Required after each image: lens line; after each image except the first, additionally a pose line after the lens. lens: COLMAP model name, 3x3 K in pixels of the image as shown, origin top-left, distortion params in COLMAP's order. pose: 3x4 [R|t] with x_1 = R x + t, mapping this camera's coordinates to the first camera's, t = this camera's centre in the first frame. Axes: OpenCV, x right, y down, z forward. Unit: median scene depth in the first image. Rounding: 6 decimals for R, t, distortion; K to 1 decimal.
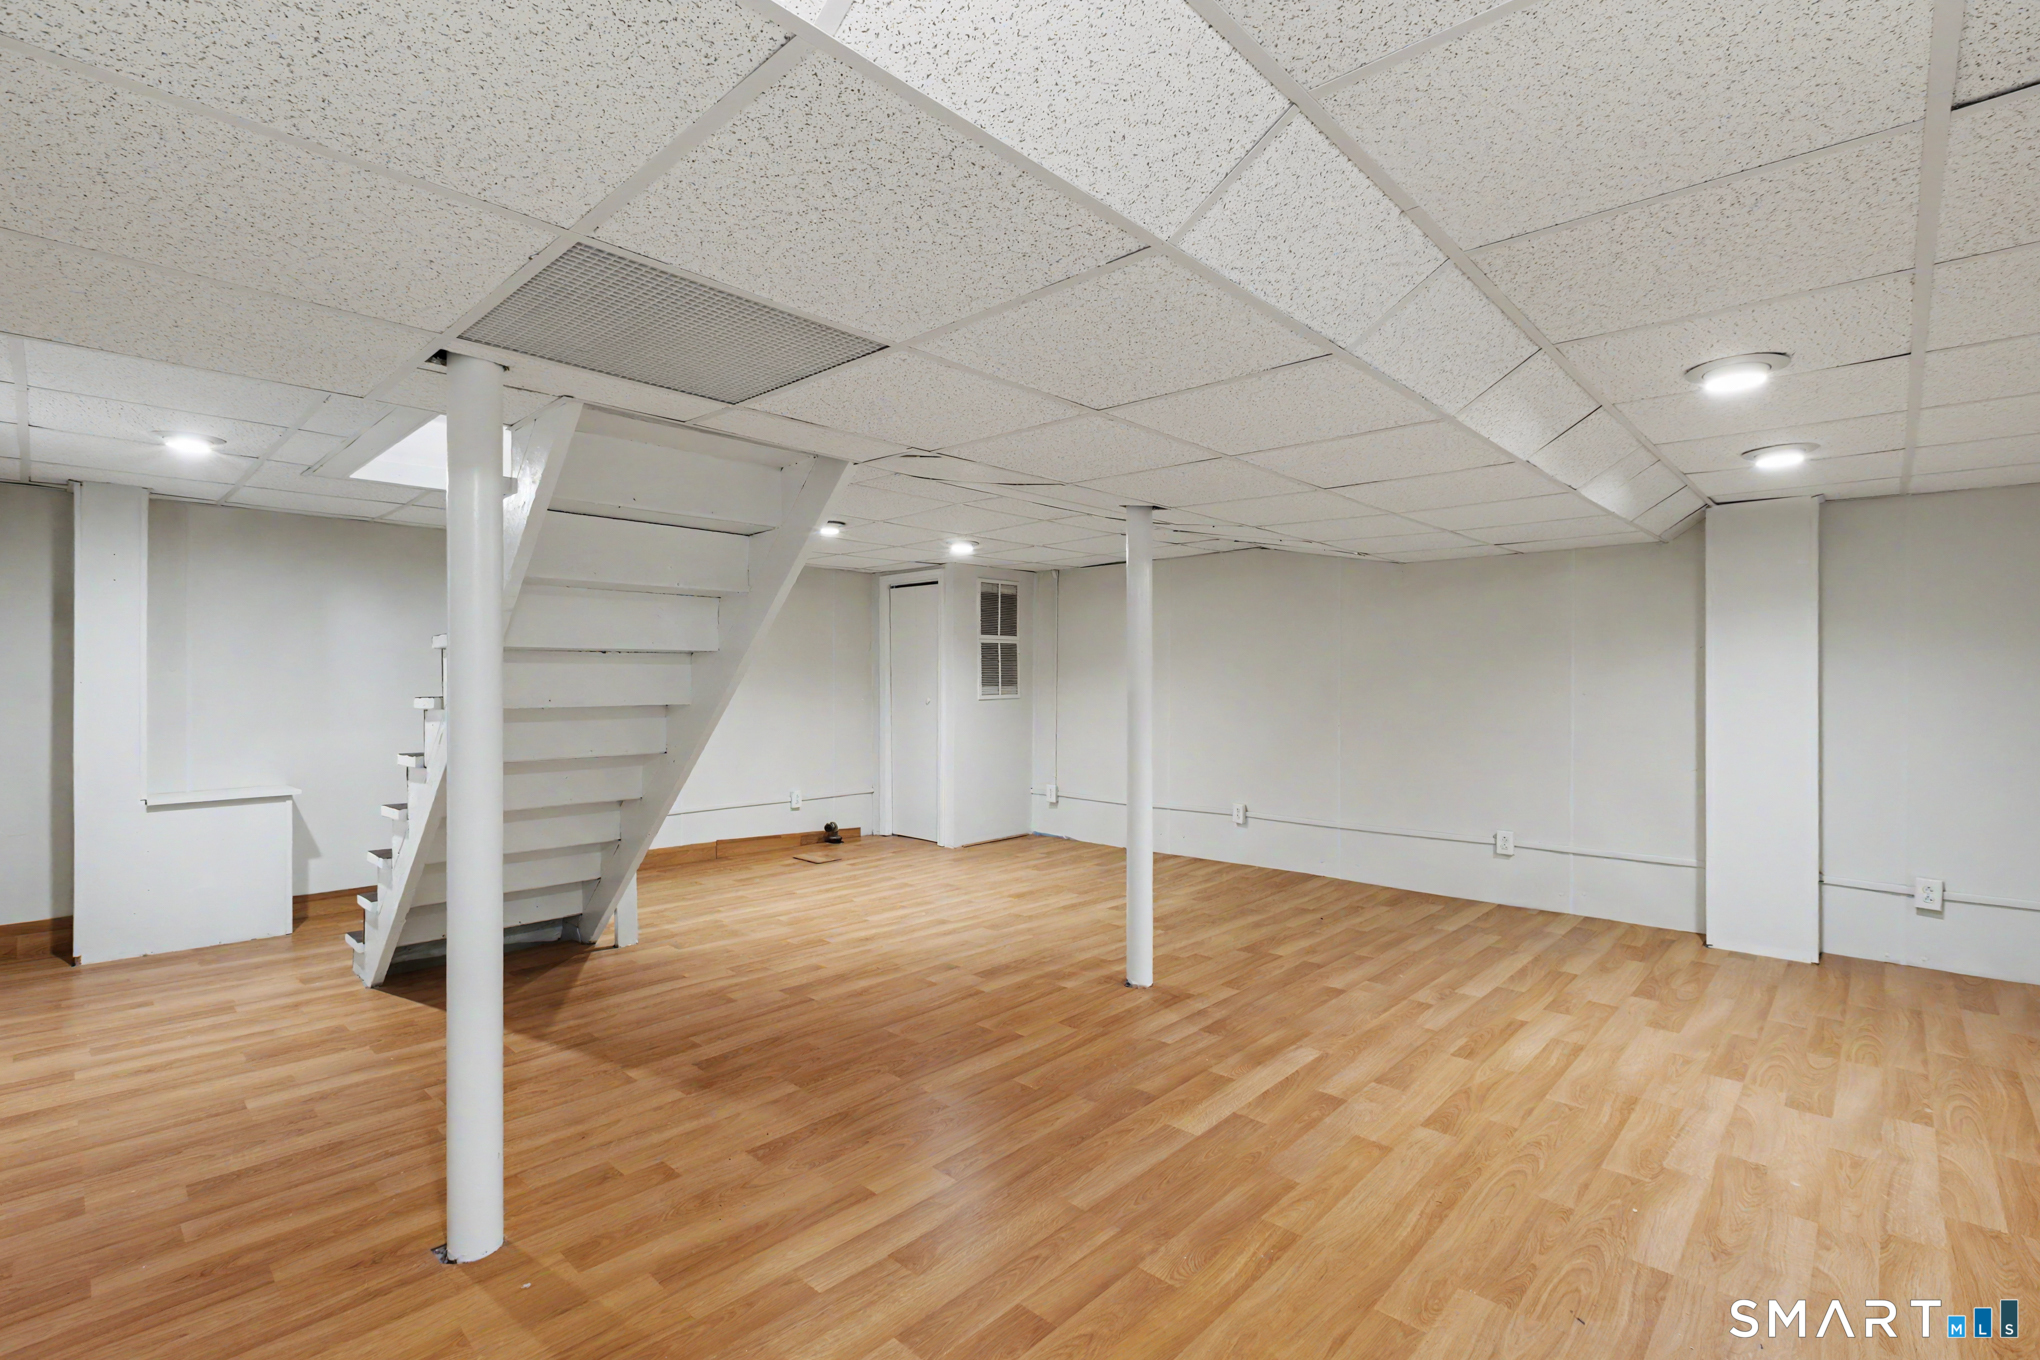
lens RADIAL K [[919.8, 0, 1023.2], [0, 919.8, 677.4], [0, 0, 1]] dist [0.001190, -0.000932]
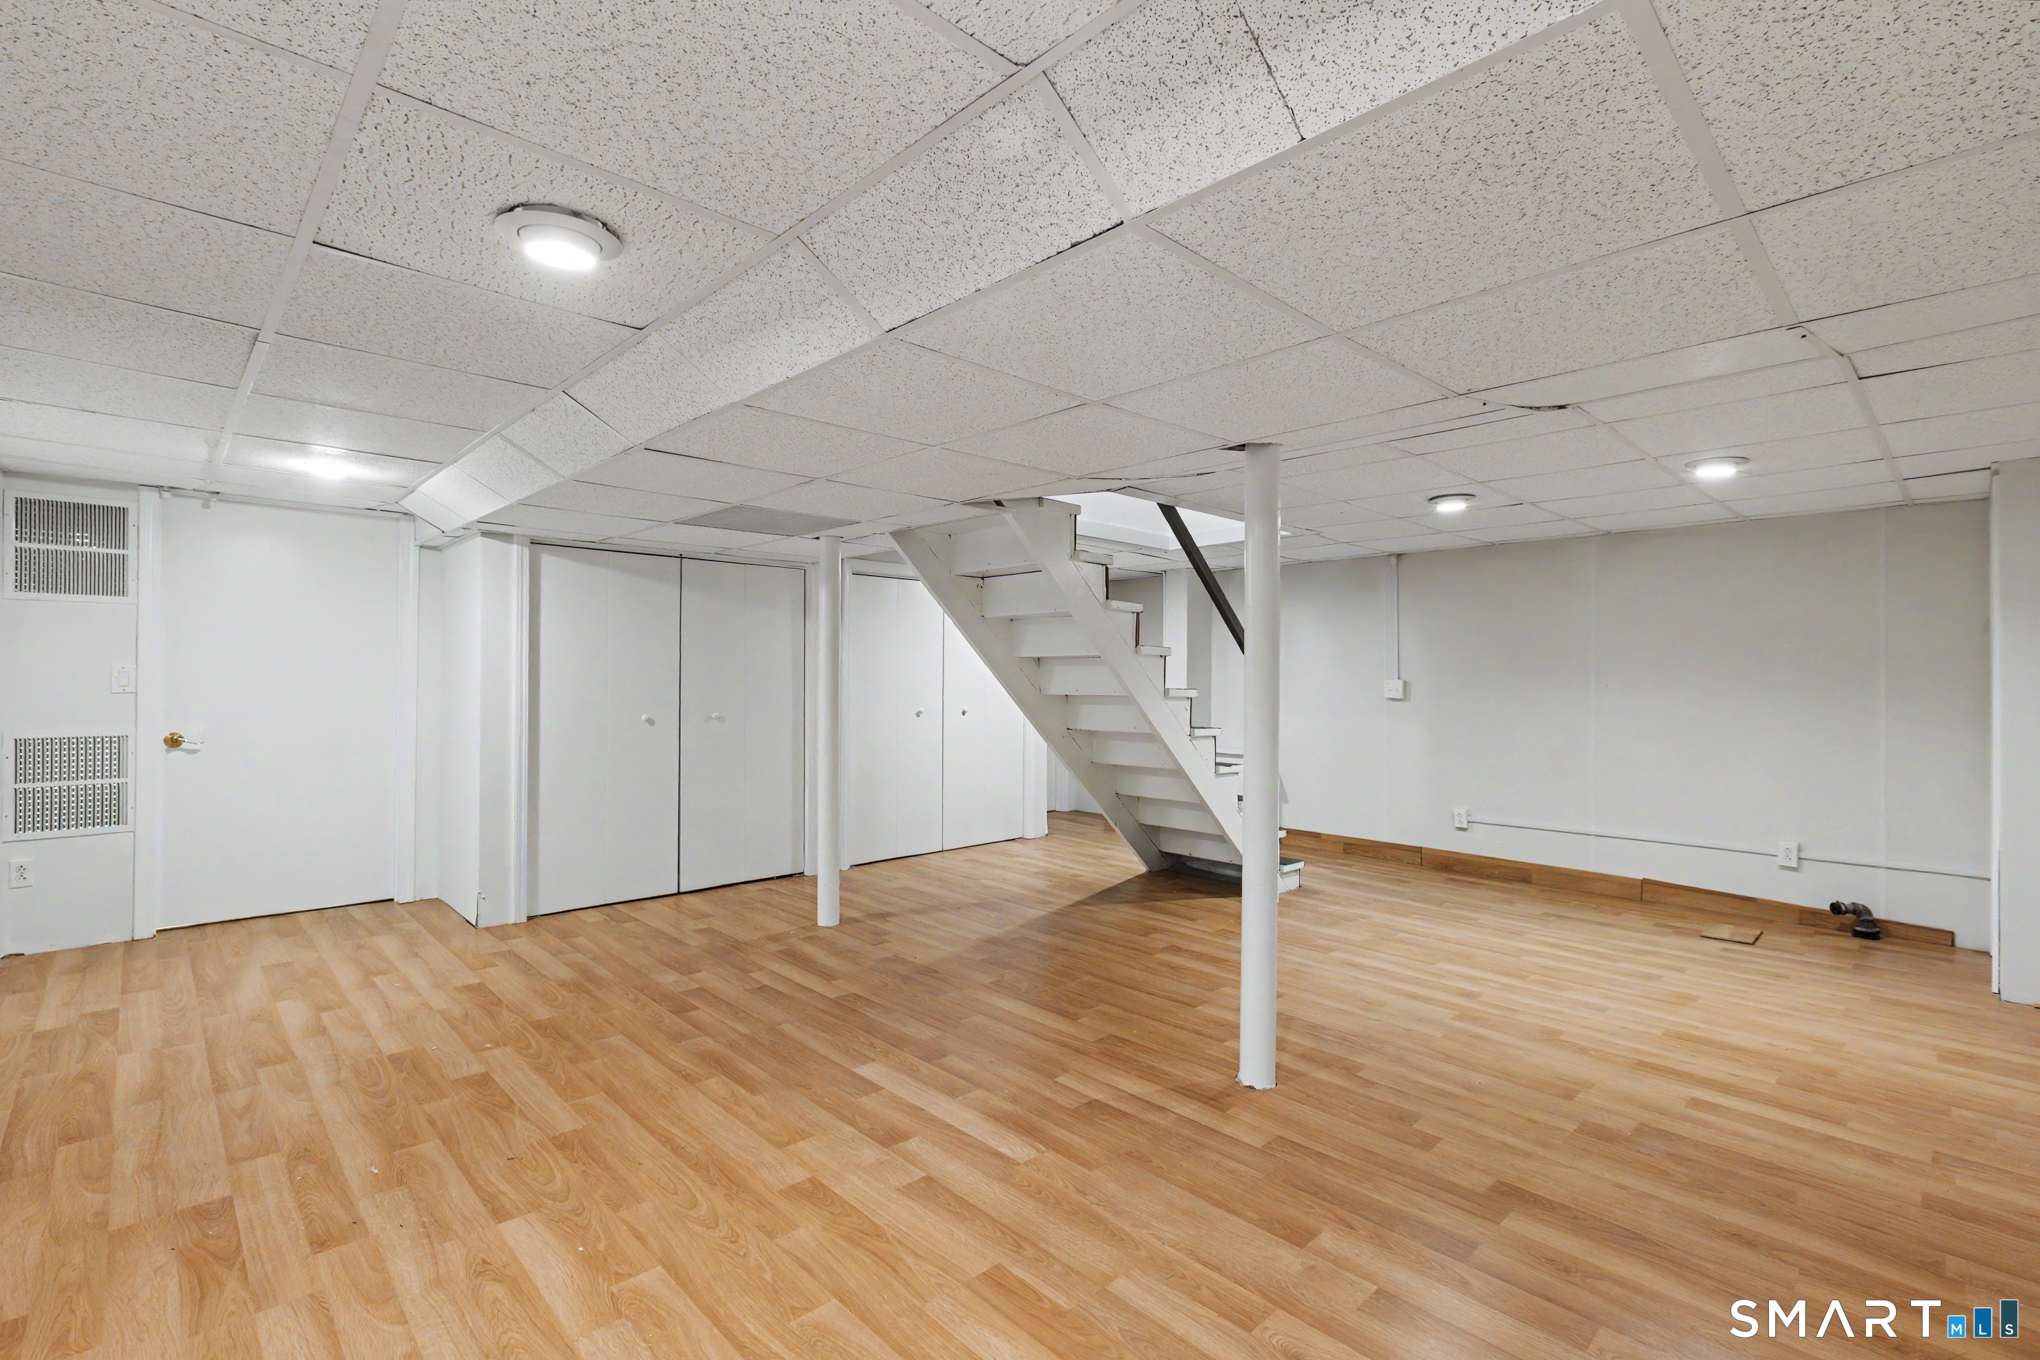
lens RADIAL K [[919.8, 0, 1022.7], [0, 919.8, 679.7], [0, 0, 1]] dist [0.001190, -0.000932]
pose [[-0.048993, -0.001326, -0.998798, 1.115946], [-0.003581, 0.999993, -0.001151, 0.006375], [0.998793, 0.003520, -0.048998, 1.060205]]
